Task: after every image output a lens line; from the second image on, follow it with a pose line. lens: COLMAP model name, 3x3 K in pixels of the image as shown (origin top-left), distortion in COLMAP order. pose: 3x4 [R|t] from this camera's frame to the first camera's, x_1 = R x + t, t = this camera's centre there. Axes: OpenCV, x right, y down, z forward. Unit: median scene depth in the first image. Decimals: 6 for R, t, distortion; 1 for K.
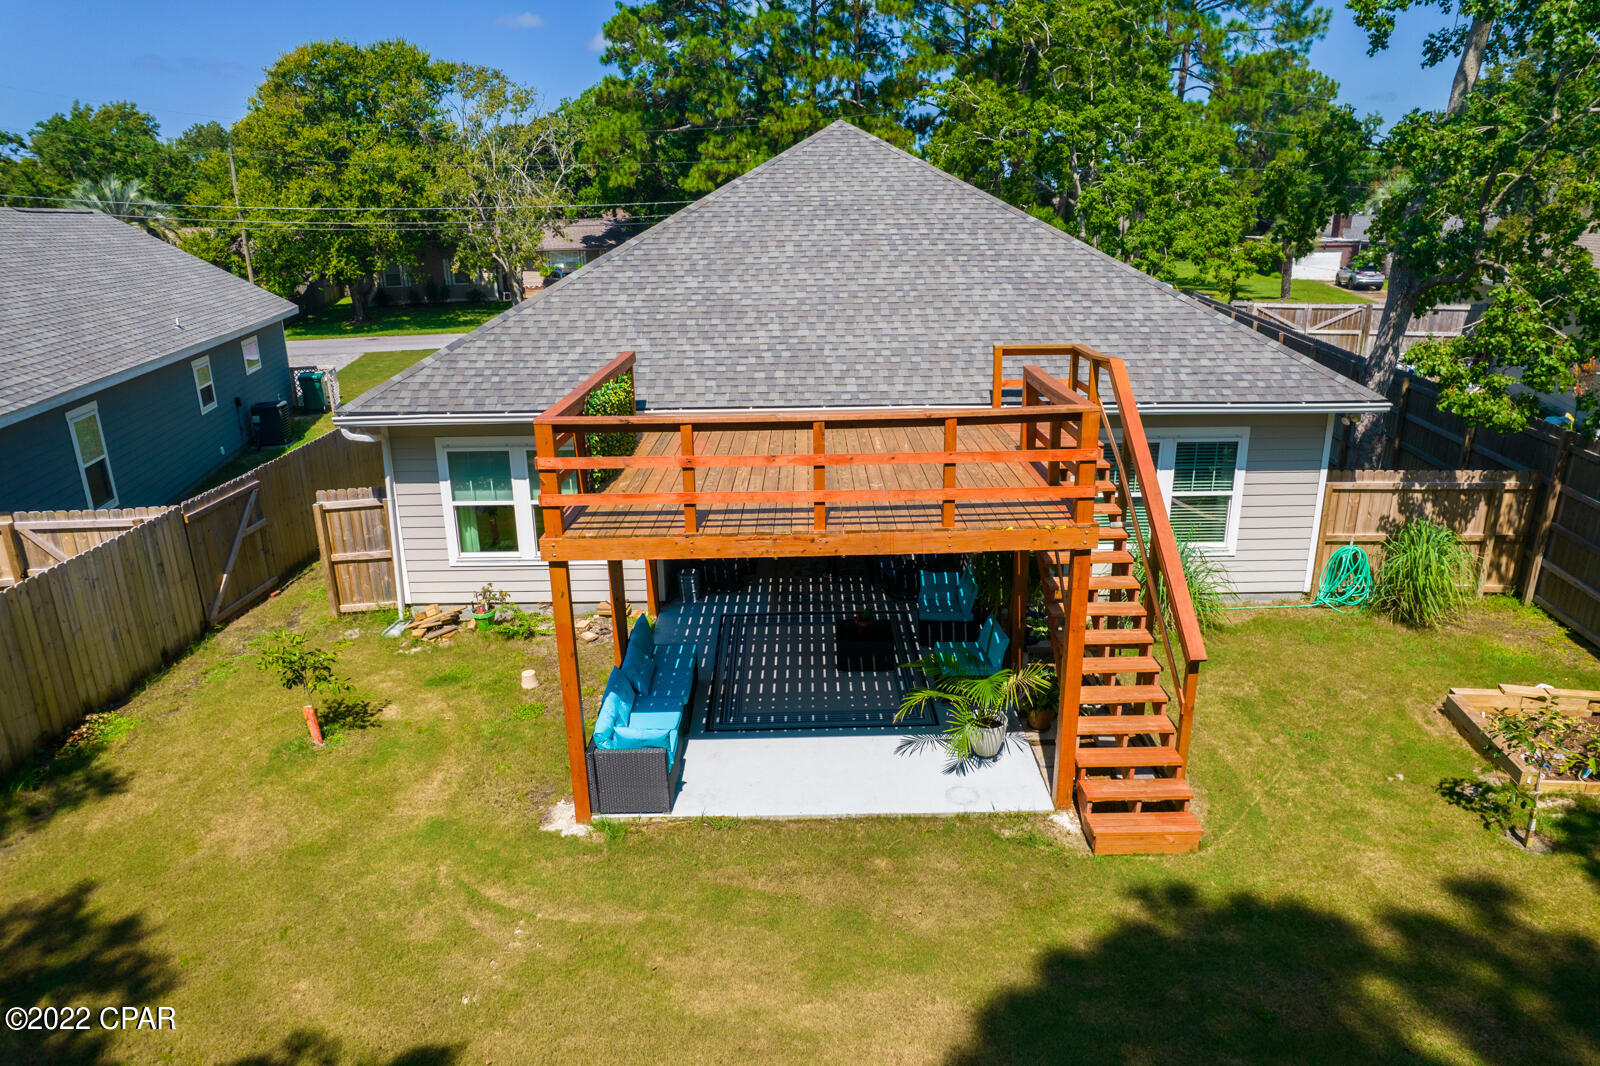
lens RADIAL K [[1028.6, 0, 803.8], [0, 1028.6, 539.4], [0, 0, 1]] dist [-0.093397, 0.083420]
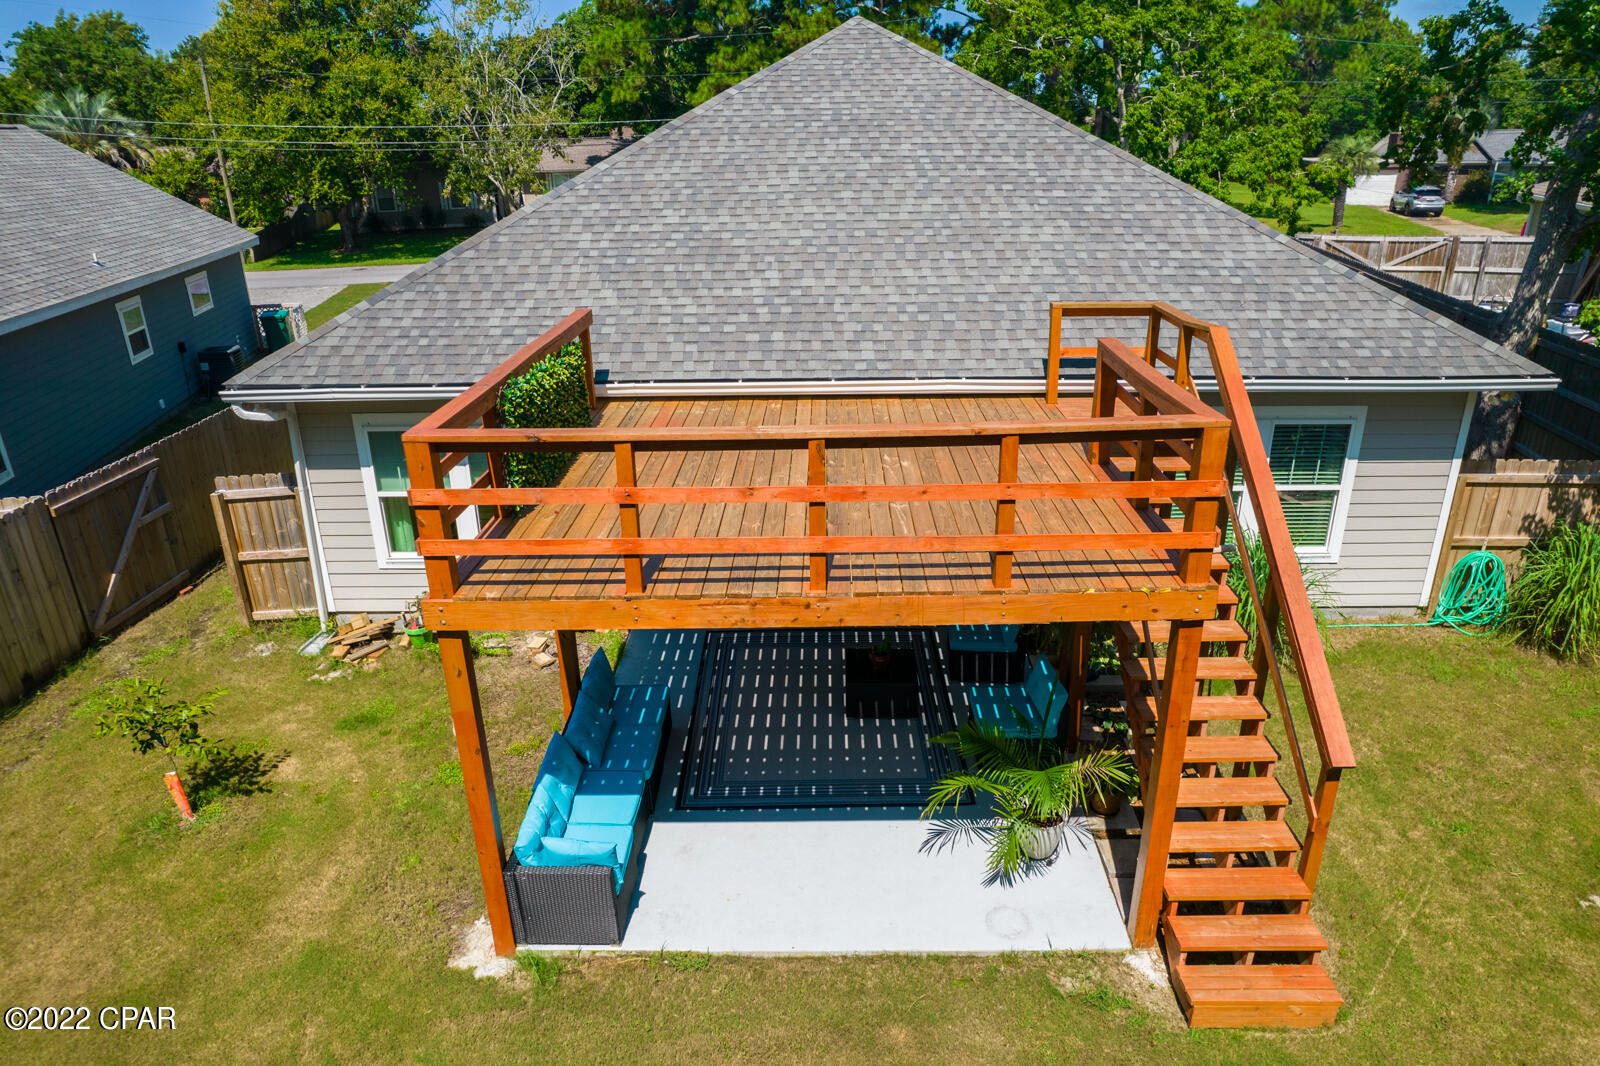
lens RADIAL K [[1028.6, 0, 803.8], [0, 1028.6, 539.4], [0, 0, 1]] dist [-0.093397, 0.083420]
pose [[0.999828, 0.007091, -0.017121, 0.011012], [-0.005849, 0.997422, 0.071525, -0.058897], [0.017584, -0.071412, 0.997292, 0.190569]]
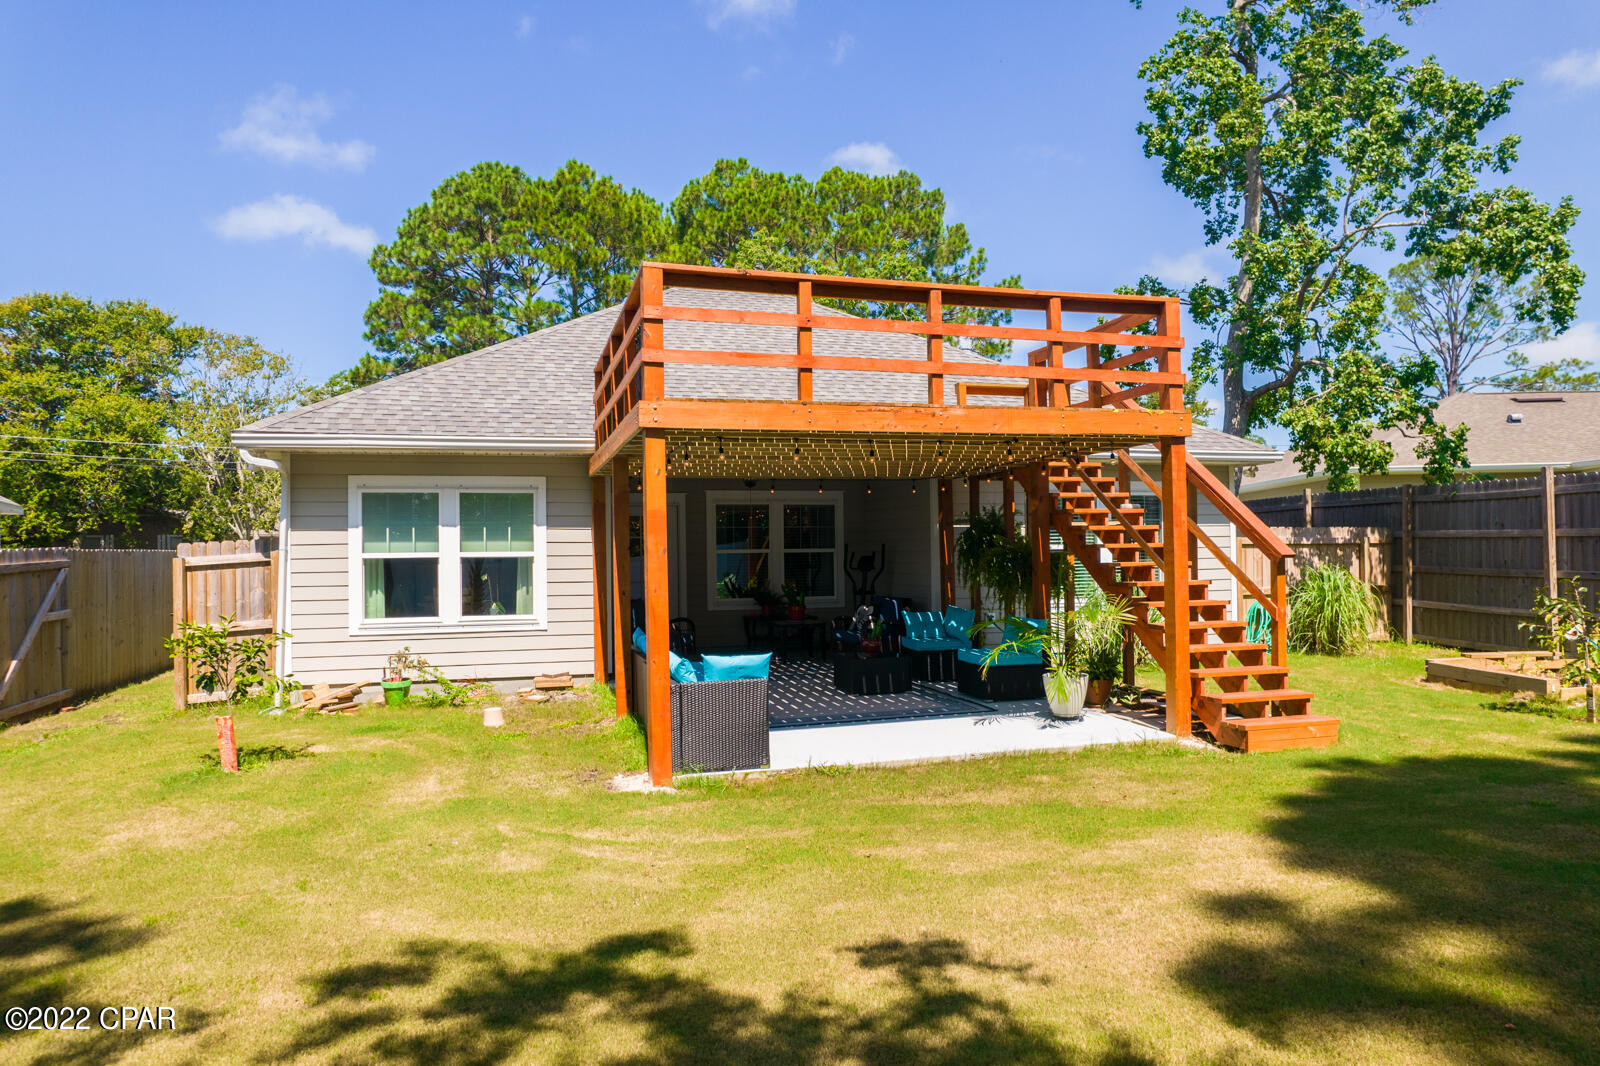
lens RADIAL K [[1028.6, 0, 803.8], [0, 1028.6, 539.4], [0, 0, 1]] dist [-0.093397, 0.083420]
pose [[0.959825, 0.004452, 0.280563, -0.228950], [0.086472, 0.946518, -0.310846, 0.242530], [-0.266942, 0.322619, 0.908107, 0.138055]]
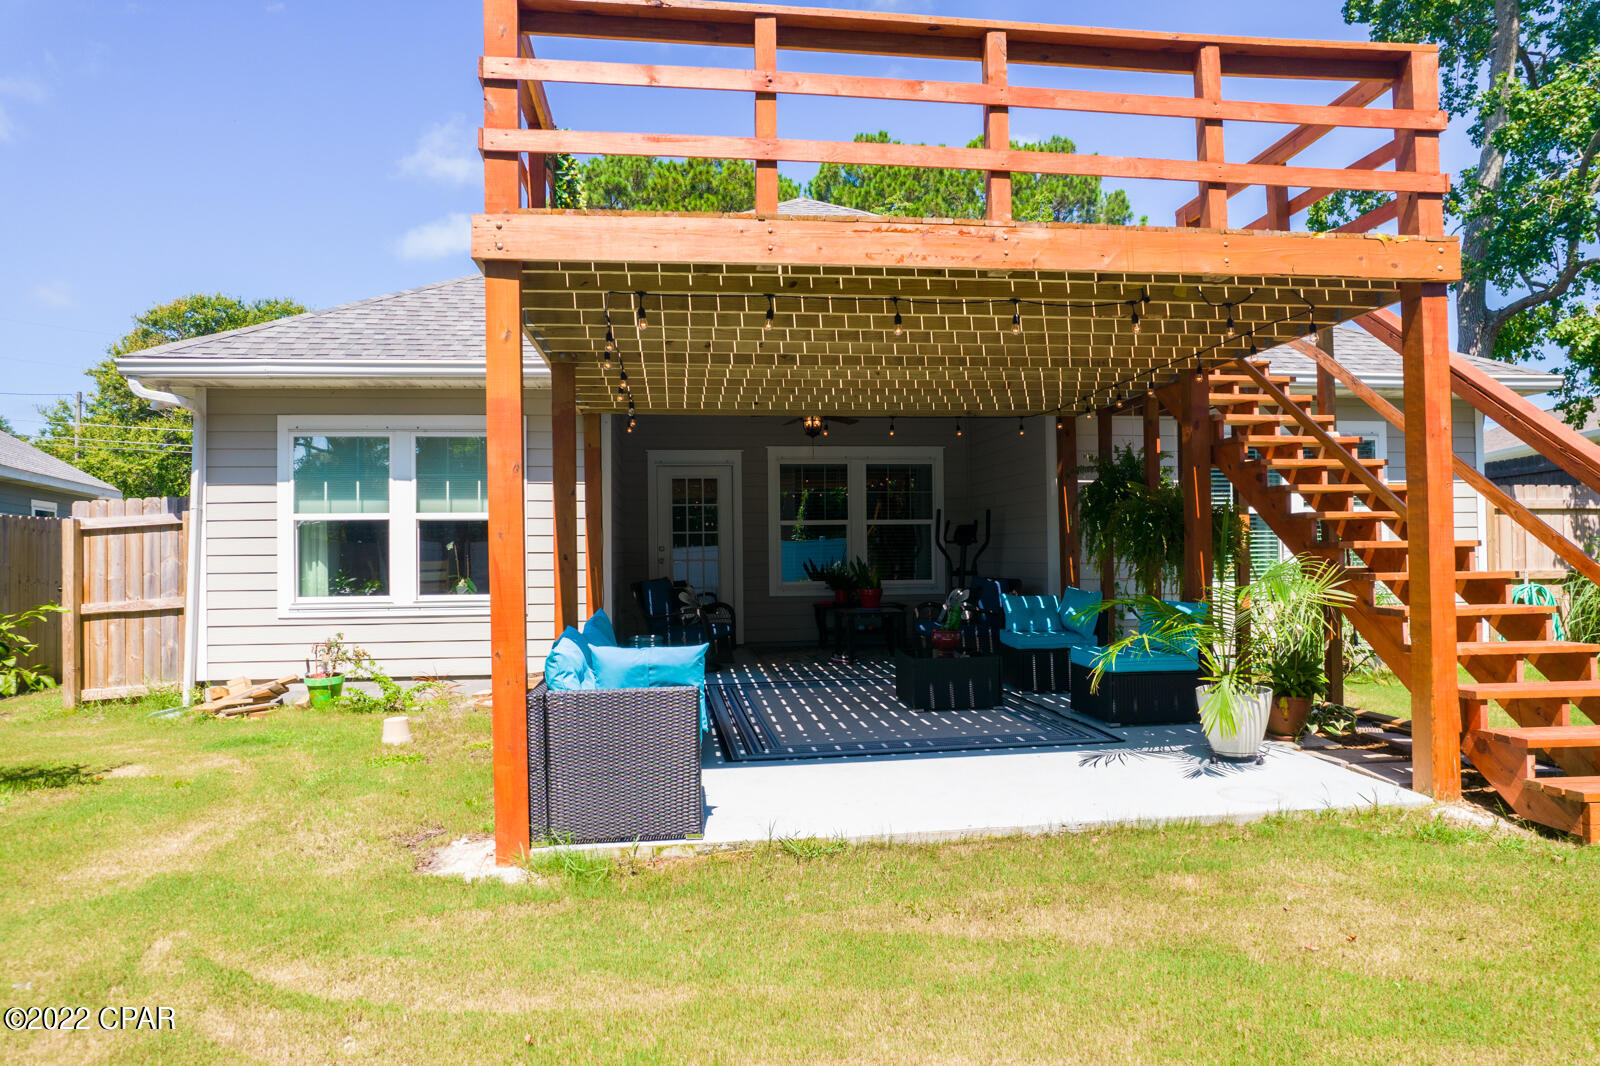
lens RADIAL K [[1028.6, 0, 803.8], [0, 1028.6, 539.4], [0, 0, 1]] dist [-0.093397, 0.083420]
pose [[0.991897, 0.003342, 0.127003, -0.099250], [0.037989, 0.946117, -0.321590, 0.200955], [-0.121234, 0.323809, 0.938323, 0.348192]]
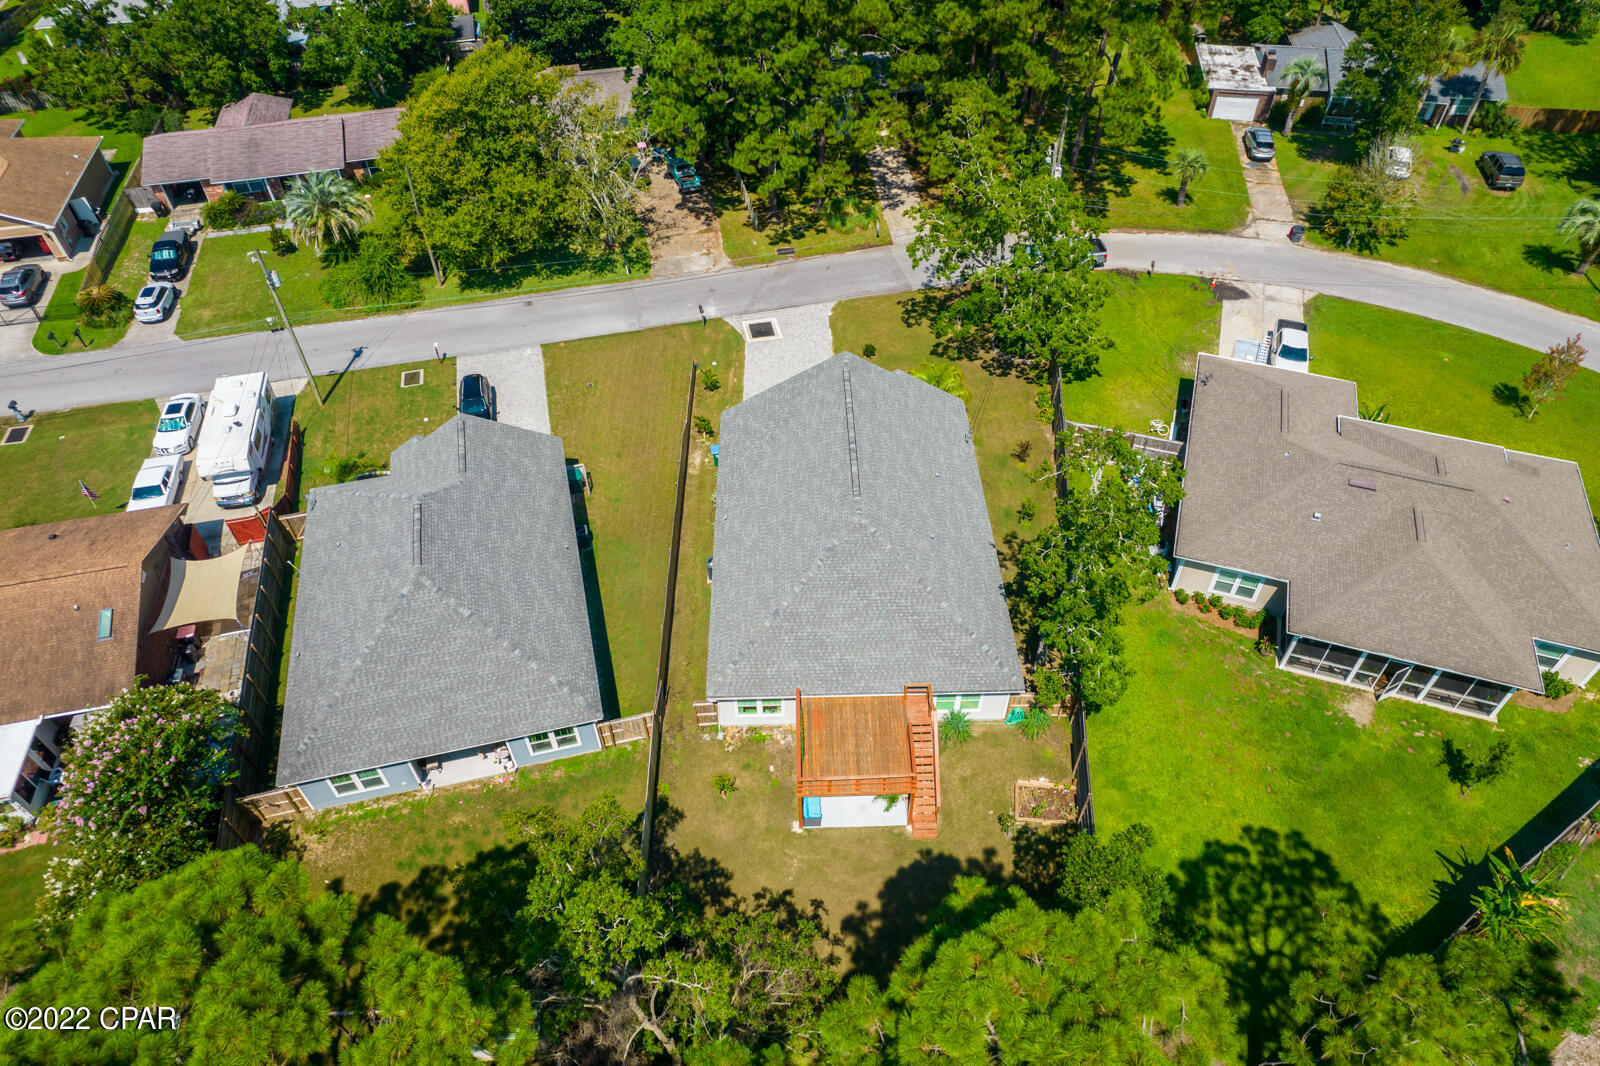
lens RADIAL K [[1028.6, 0, 803.8], [0, 1028.6, 539.4], [0, 0, 1]] dist [-0.093397, 0.083420]
pose [[0.999878, -0.011051, 0.011016, -0.164039], [0.004757, 0.888265, 0.459307, -1.964333], [-0.014861, -0.459198, 0.888209, -1.613625]]
